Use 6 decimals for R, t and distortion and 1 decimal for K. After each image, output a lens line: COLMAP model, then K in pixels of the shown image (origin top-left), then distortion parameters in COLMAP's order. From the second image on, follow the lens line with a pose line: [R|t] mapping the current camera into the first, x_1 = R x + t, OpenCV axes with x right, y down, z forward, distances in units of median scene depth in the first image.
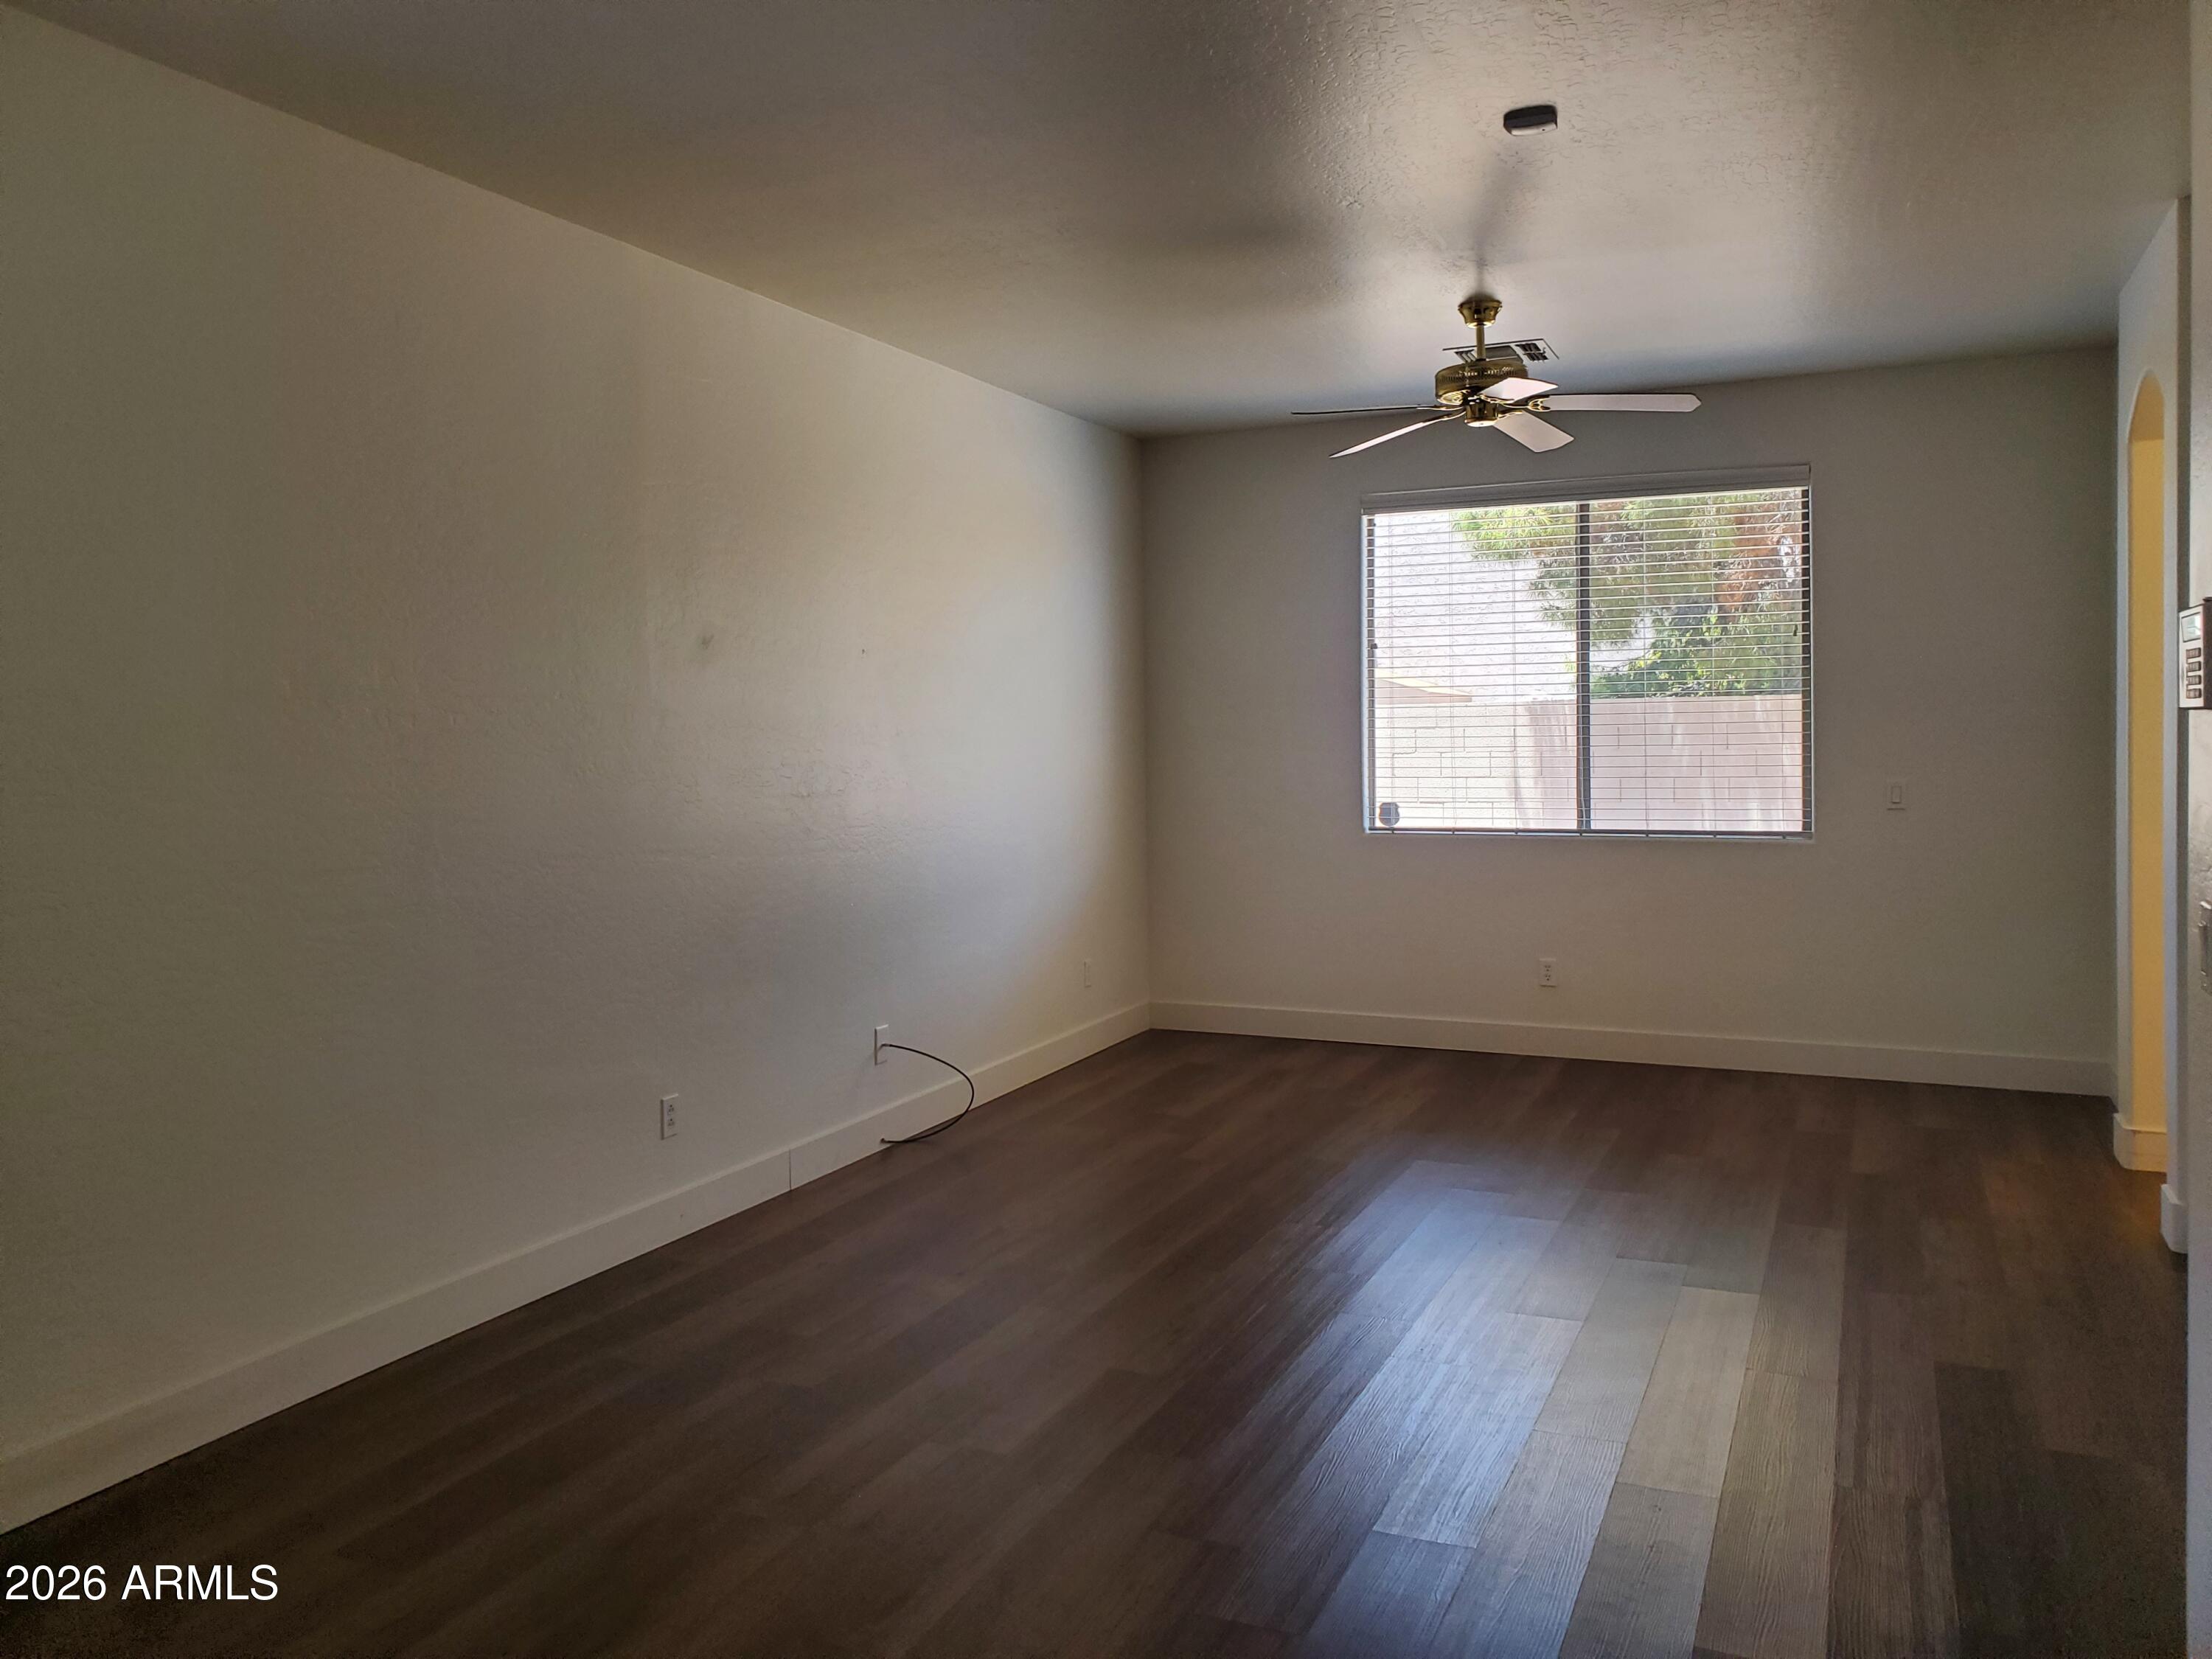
lens RADIAL K [[1737.4, 0, 1099.7], [0, 1737.4, 789.7], [0, 0, 1]] dist [0.062612, -0.093871]
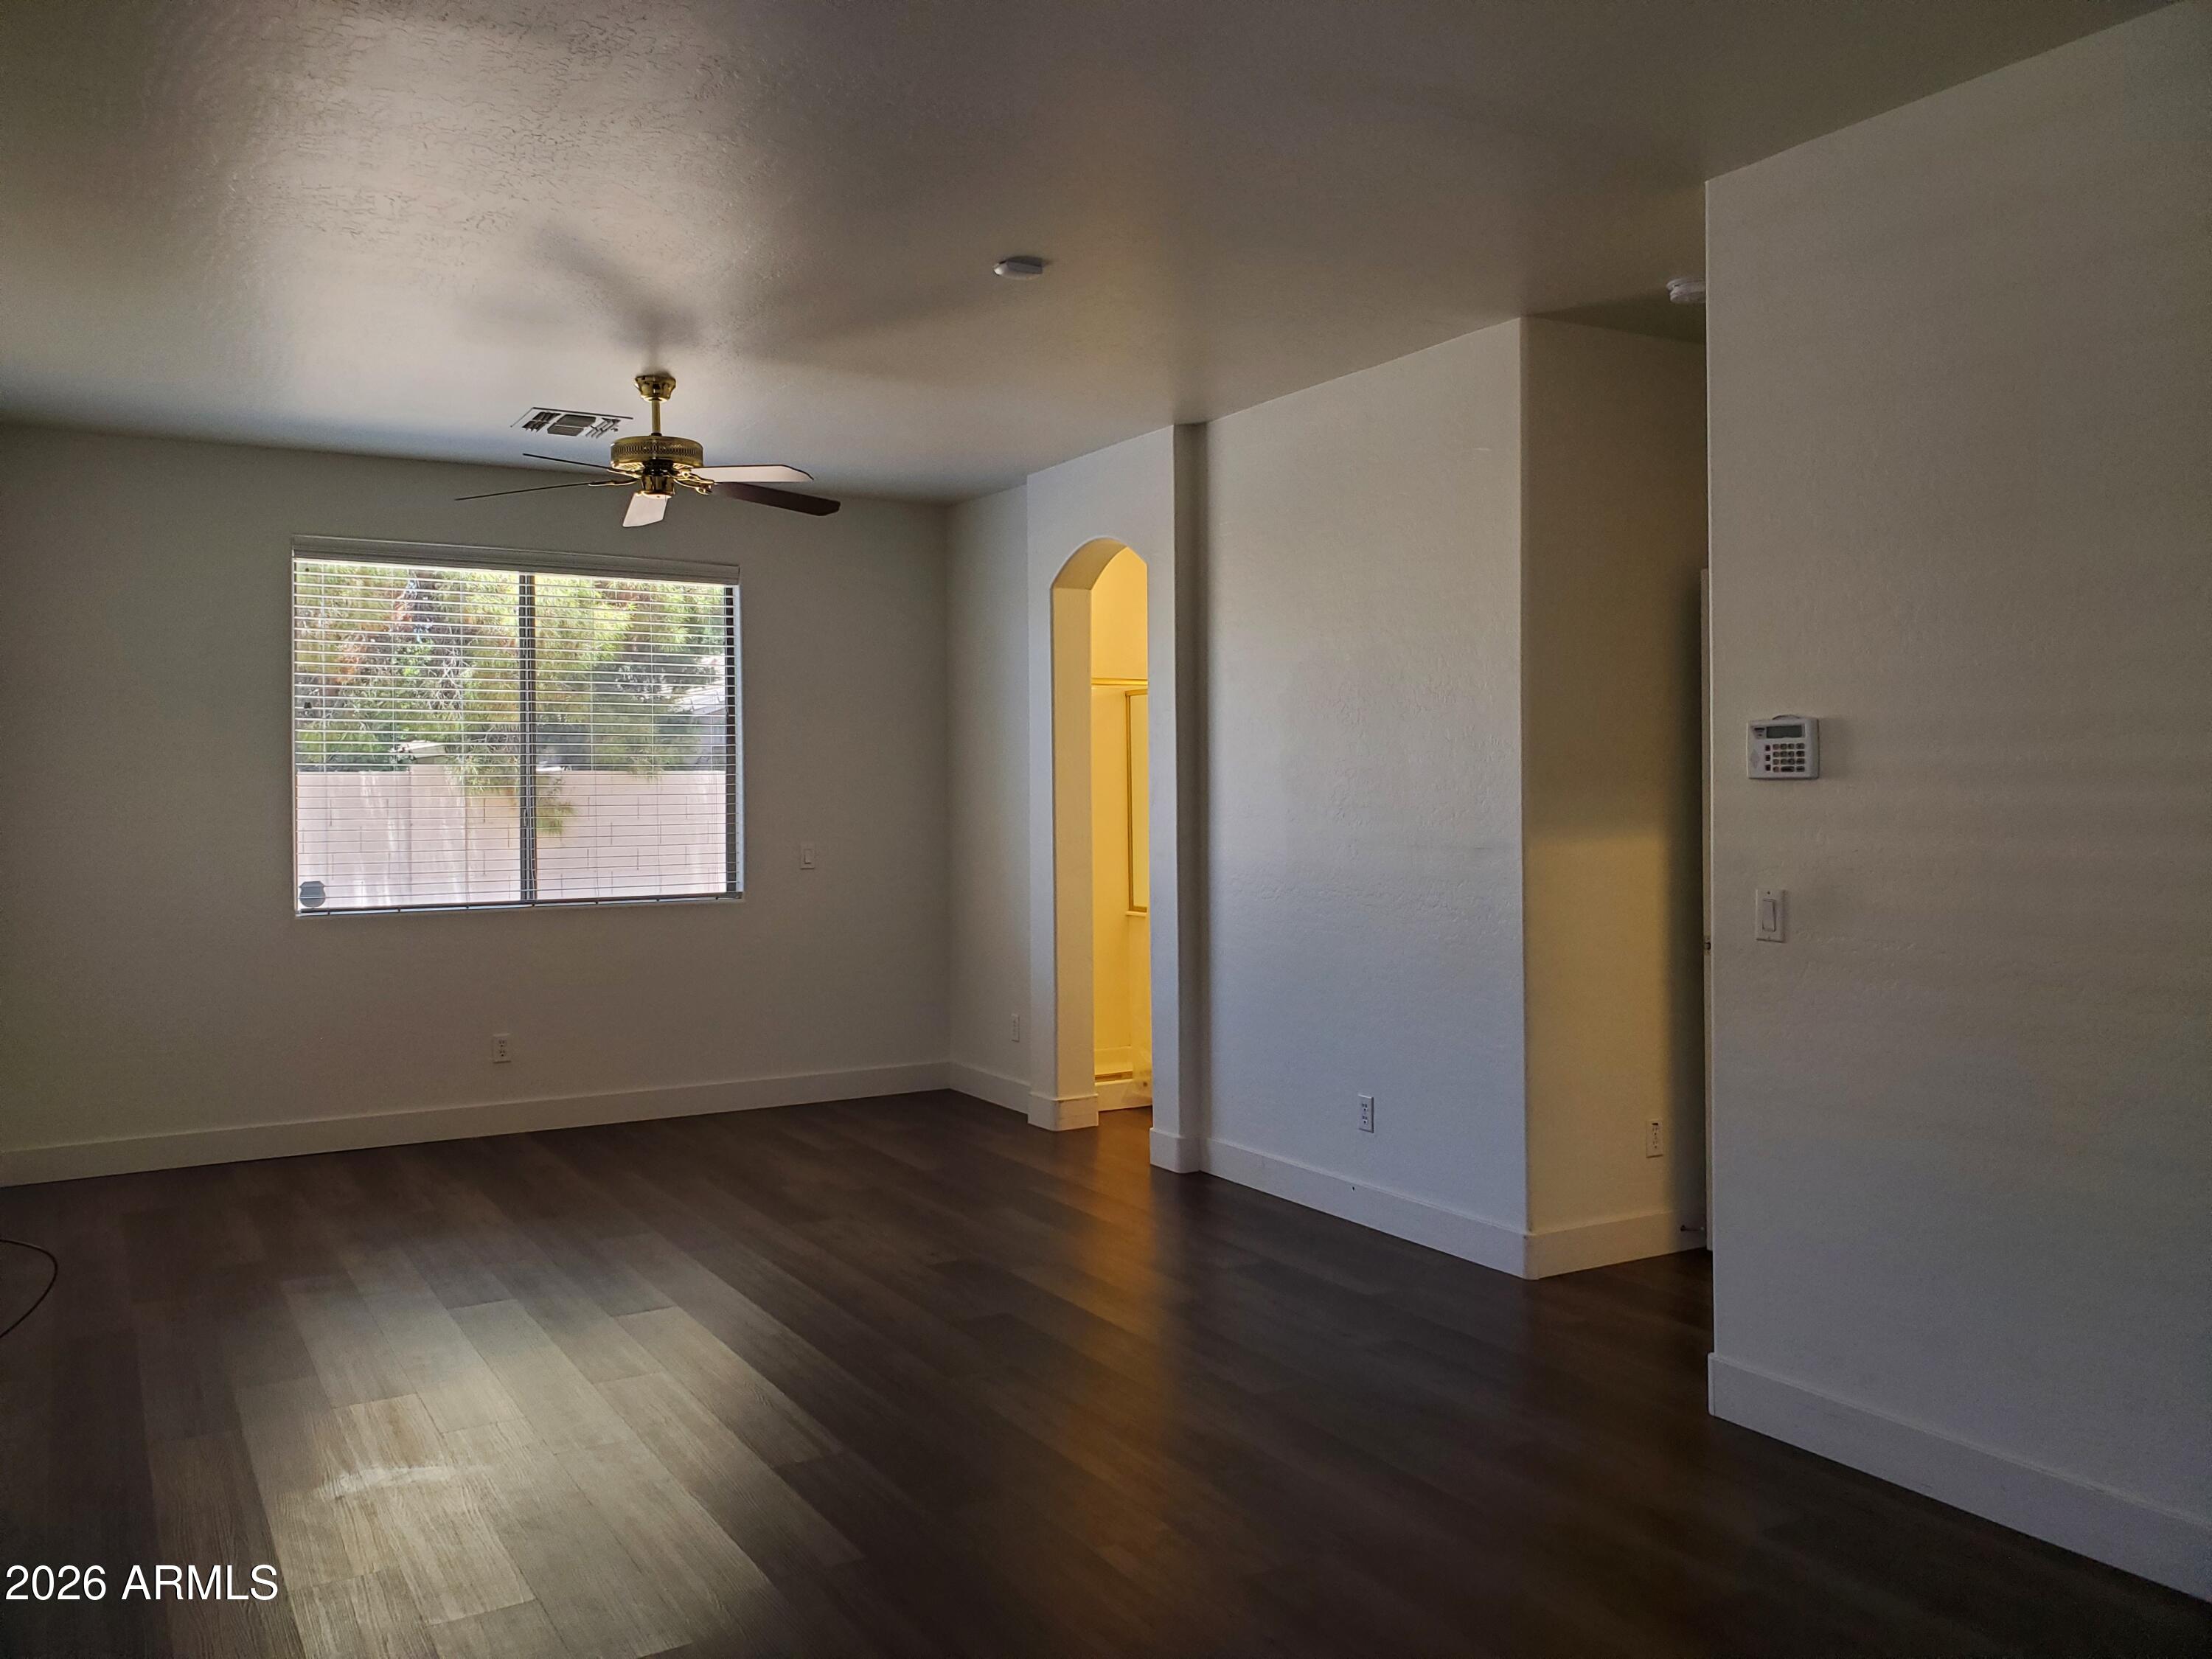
lens RADIAL K [[1719.3, 0, 1106.0], [0, 1719.3, 829.5], [0, 0, 1]] dist [0.147836, -0.397731]
pose [[0.573753, -0.009431, 0.818974, -0.357266], [0.028636, 0.999553, -0.008551, 0.000057], [-0.818528, 0.028359, 0.573766, 0.162256]]
